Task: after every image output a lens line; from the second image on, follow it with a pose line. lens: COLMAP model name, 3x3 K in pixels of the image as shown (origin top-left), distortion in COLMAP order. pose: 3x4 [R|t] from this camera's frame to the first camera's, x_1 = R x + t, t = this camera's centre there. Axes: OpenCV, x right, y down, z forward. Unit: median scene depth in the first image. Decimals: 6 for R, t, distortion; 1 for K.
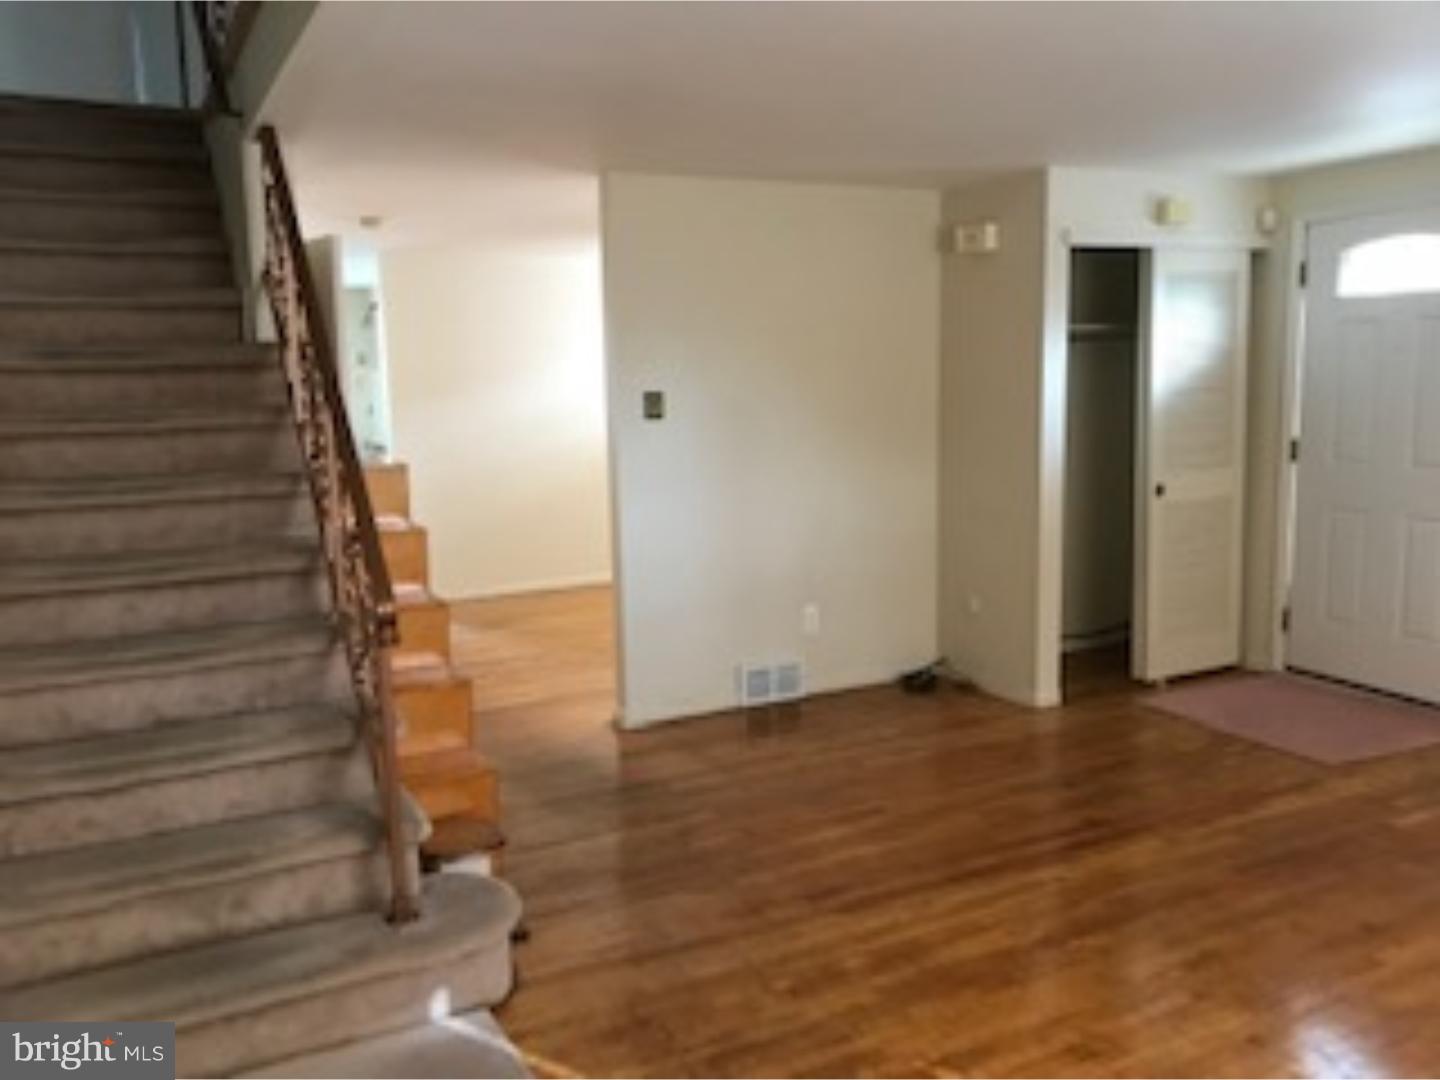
lens RADIAL K [[1190.1, 0, 723.1], [0, 1190.1, 540.1], [0, 0, 1]] dist [0.046293, -0.005490]
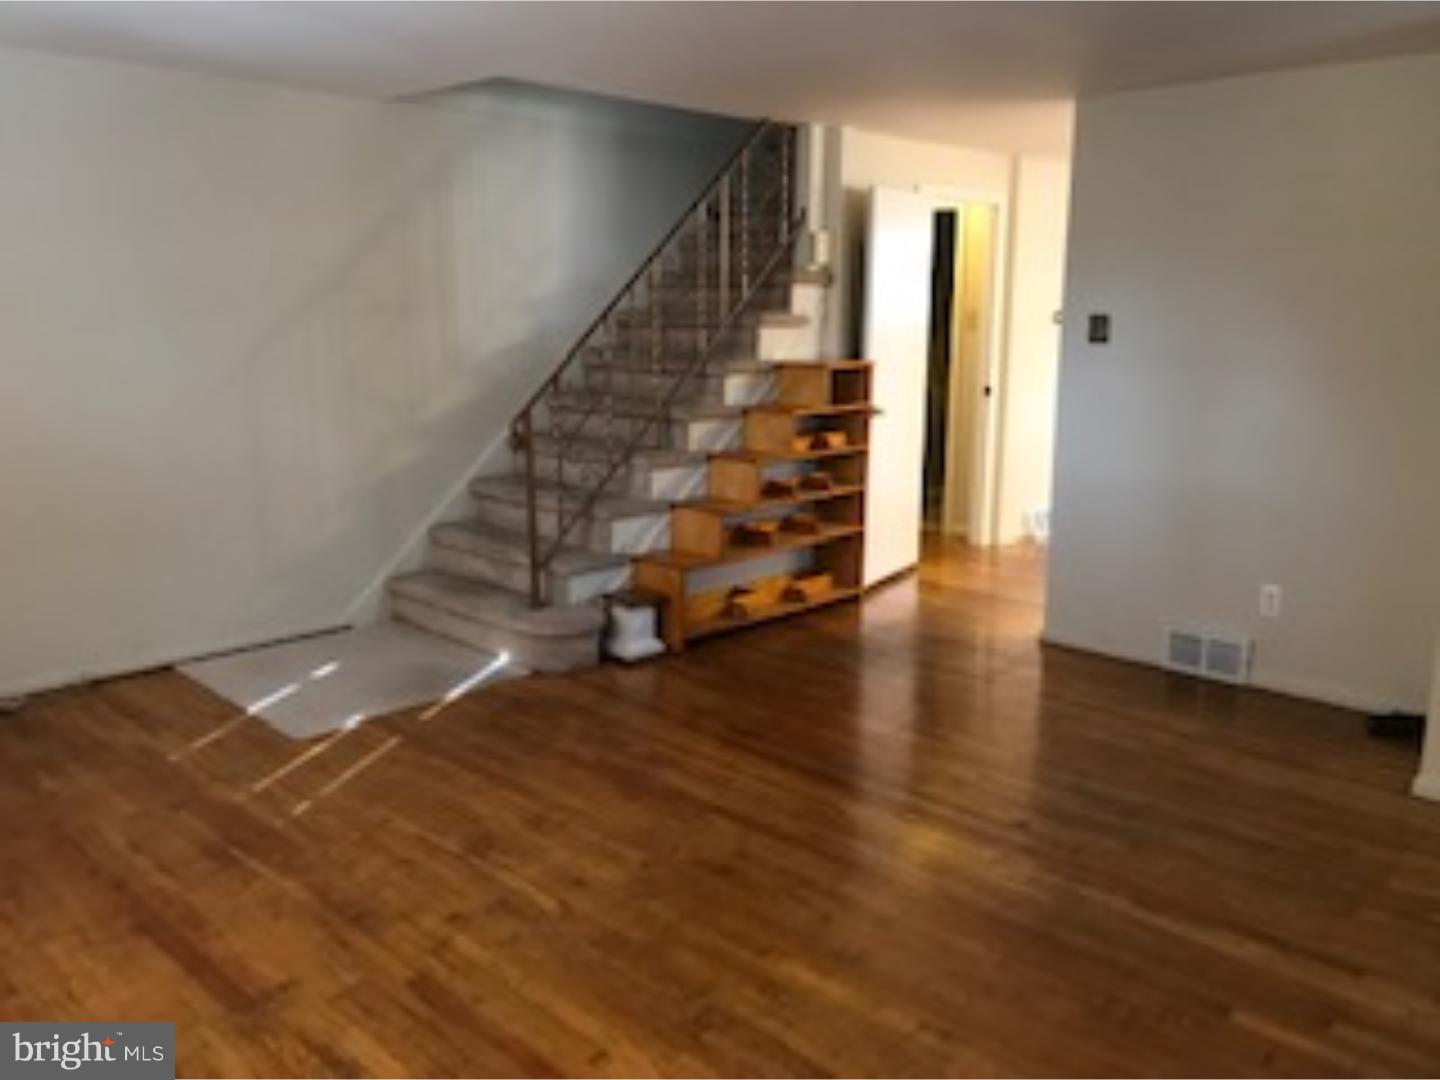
lens RADIAL K [[1190.1, 0, 725.0], [0, 1190.1, 536.5], [0, 0, 1]] dist [0.046293, -0.005490]
pose [[0.307059, 0.207674, -0.928755, 0.800842], [-0.158577, 0.973422, 0.165234, -0.060317], [0.938386, 0.096542, 0.331831, 0.400145]]
